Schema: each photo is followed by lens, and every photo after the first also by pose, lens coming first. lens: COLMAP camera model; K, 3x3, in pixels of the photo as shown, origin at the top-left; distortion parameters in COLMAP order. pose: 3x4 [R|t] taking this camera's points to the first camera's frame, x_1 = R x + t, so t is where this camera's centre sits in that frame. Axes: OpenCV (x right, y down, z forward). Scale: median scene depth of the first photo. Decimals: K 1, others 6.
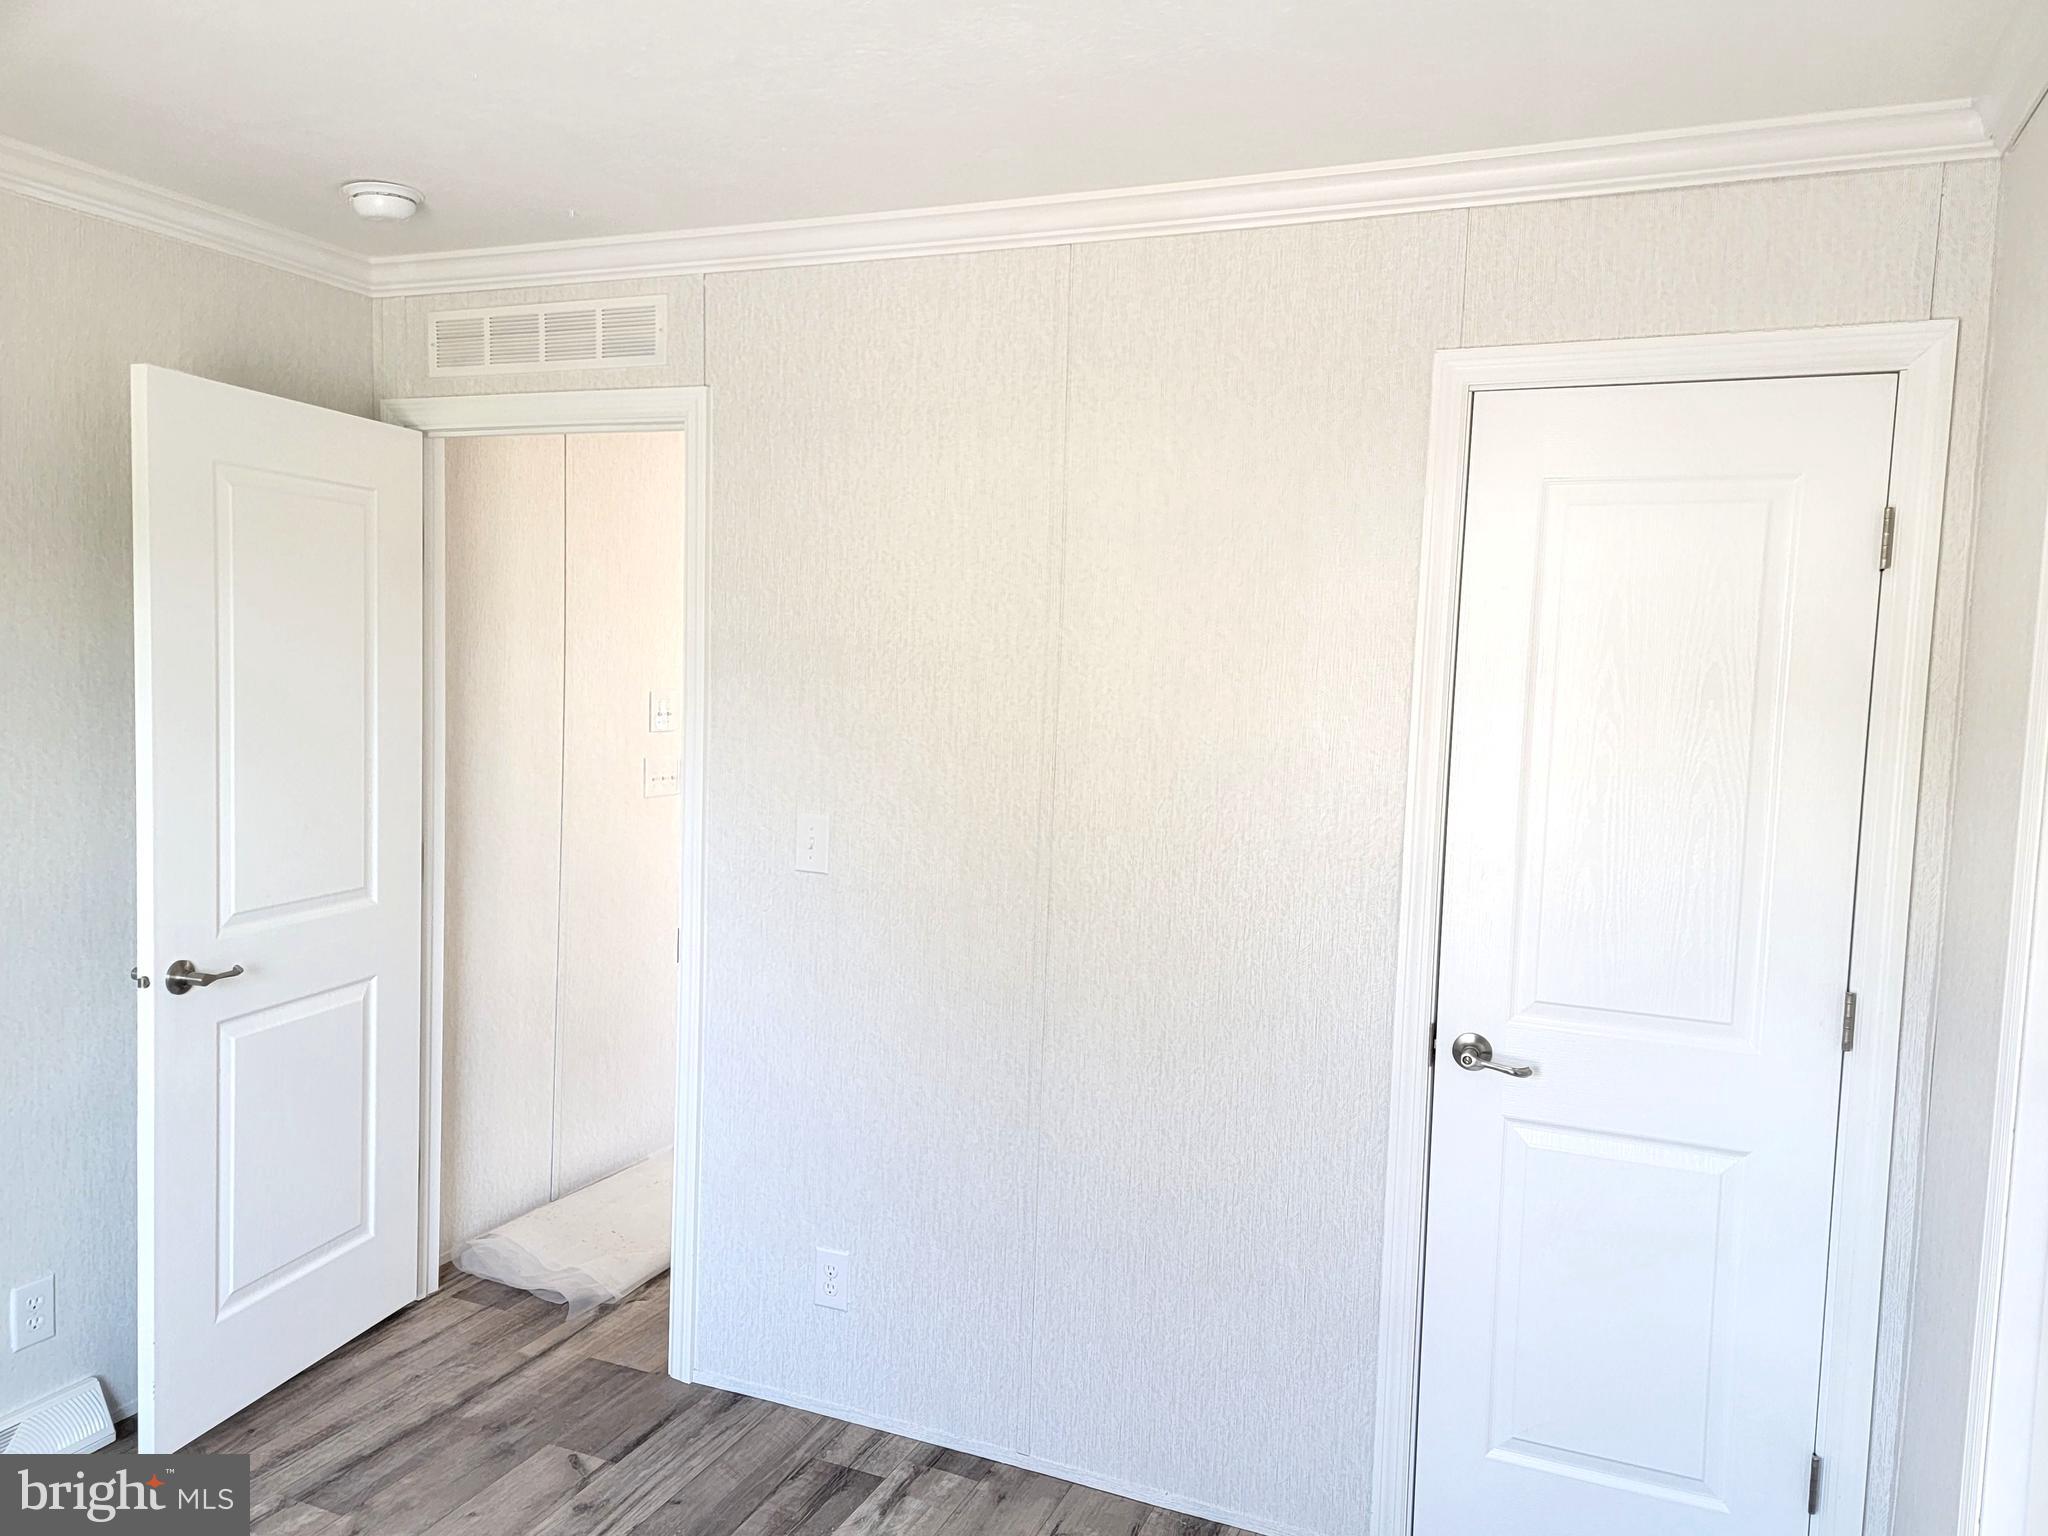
lens RADIAL K [[1462.6, 0, 1026.1], [0, 1462.6, 752.6], [0, 0, 1]] dist [0.083604, -0.075729]
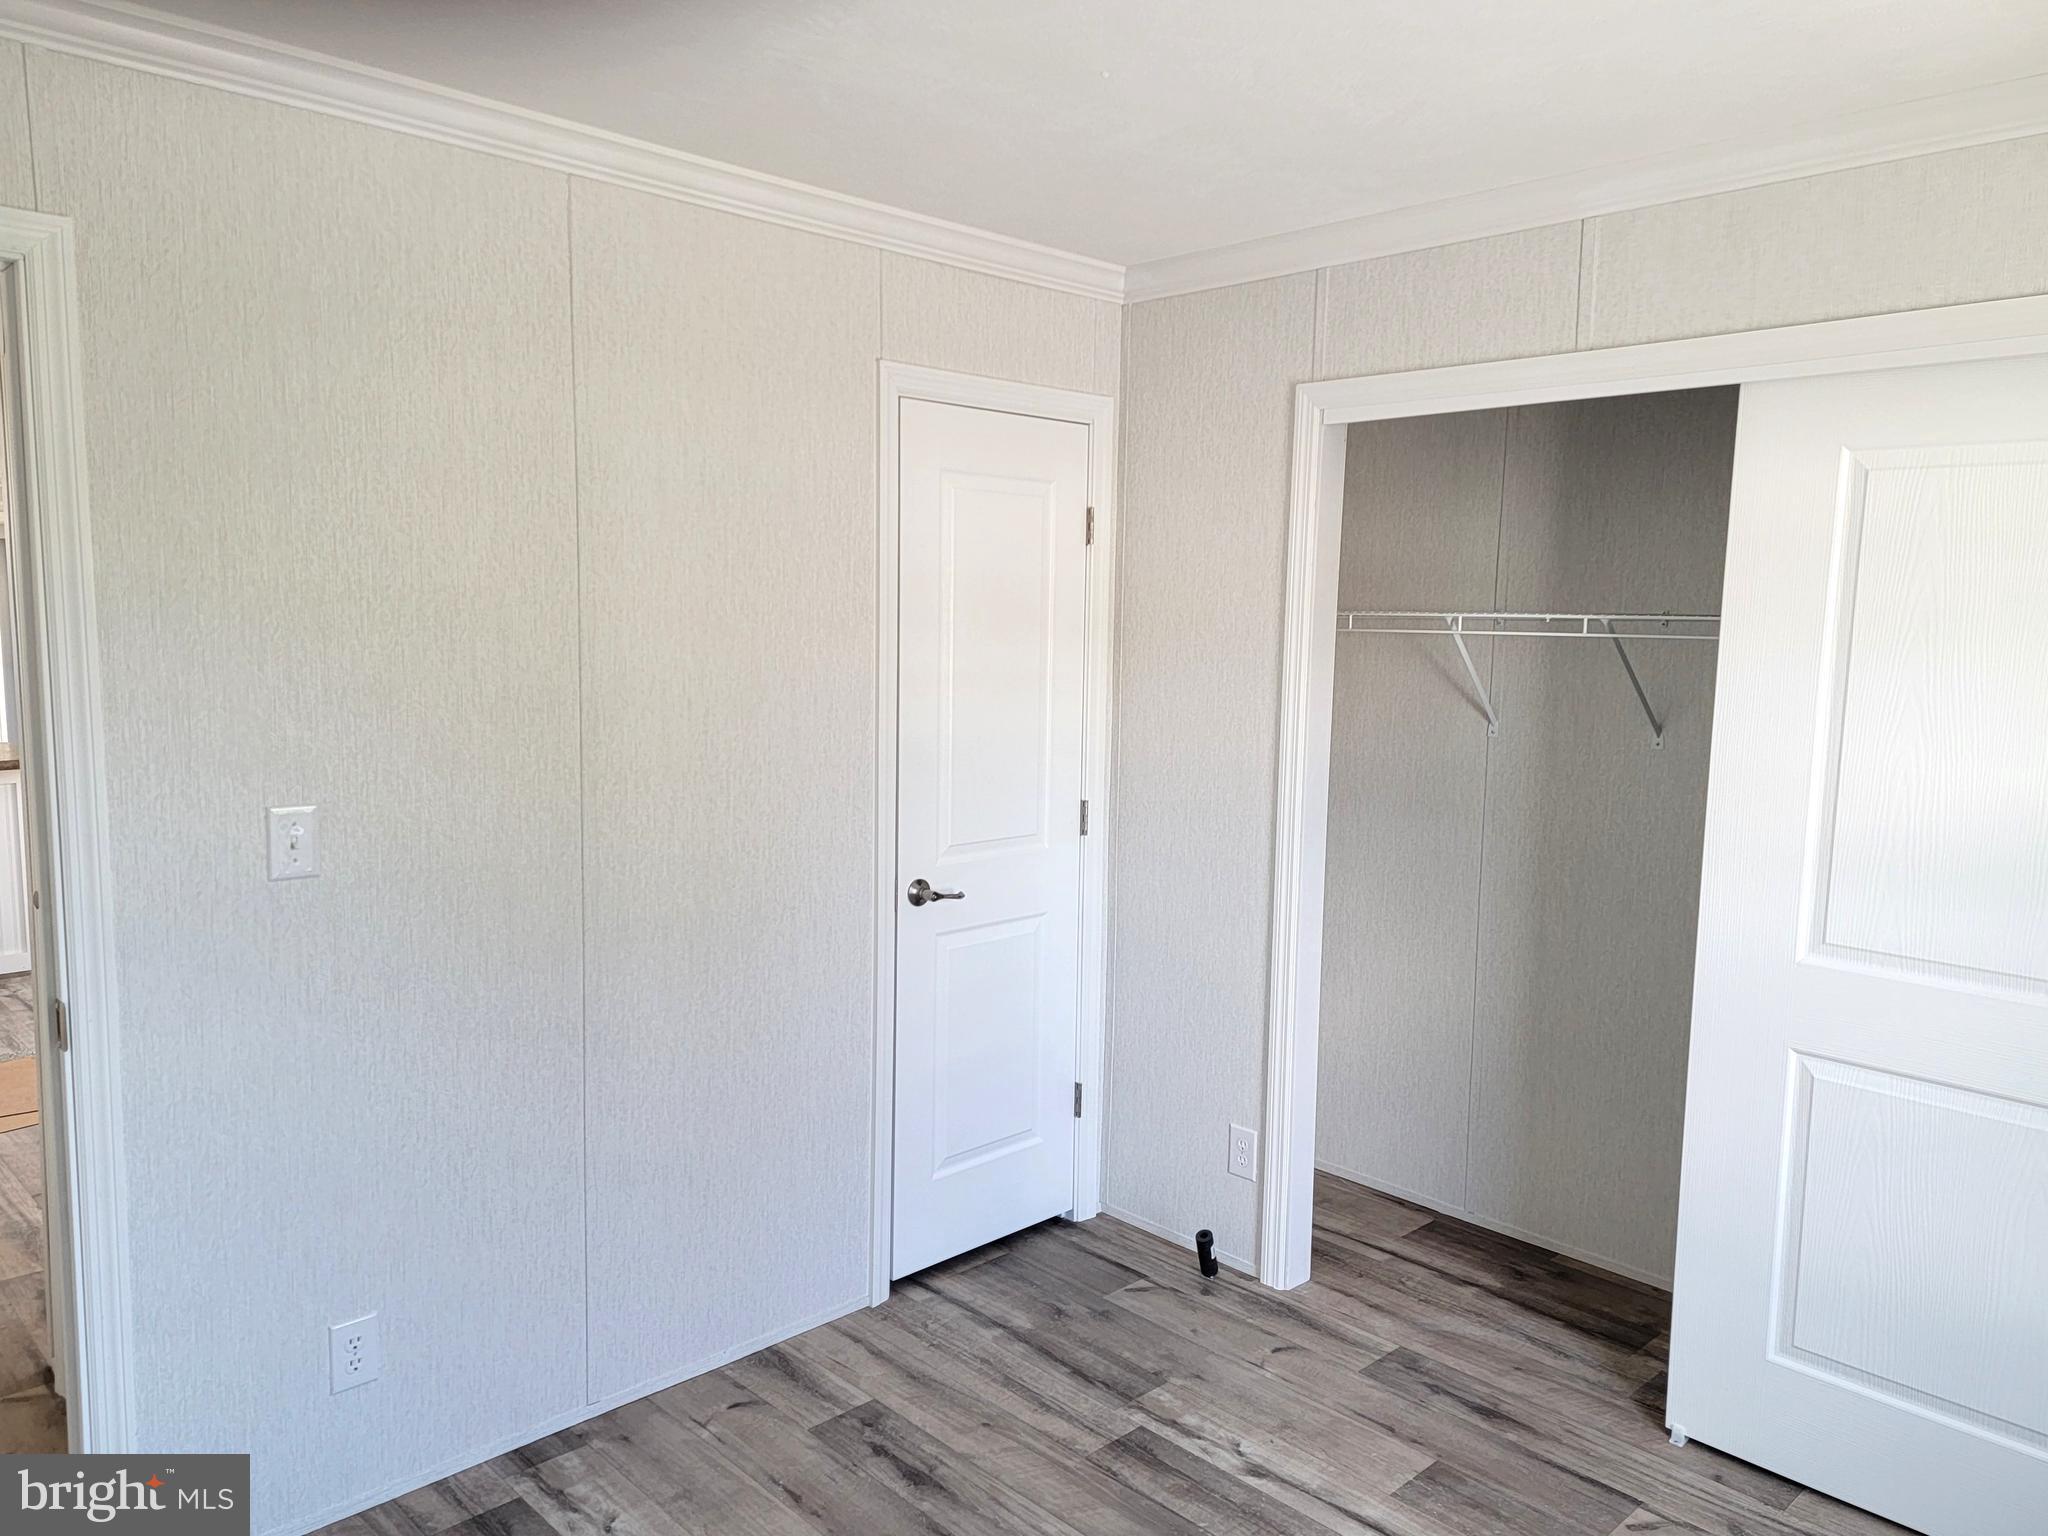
lens RADIAL K [[1485.3, 0, 1029.3], [0, 1485.3, 749.0], [0, 0, 1]] dist [0.079459, -0.064821]
pose [[0.385822, -0.112246, 0.915719, -0.834049], [0.057927, 0.993560, 0.097381, -0.050434], [-0.920753, 0.015473, 0.389840, 0.355679]]
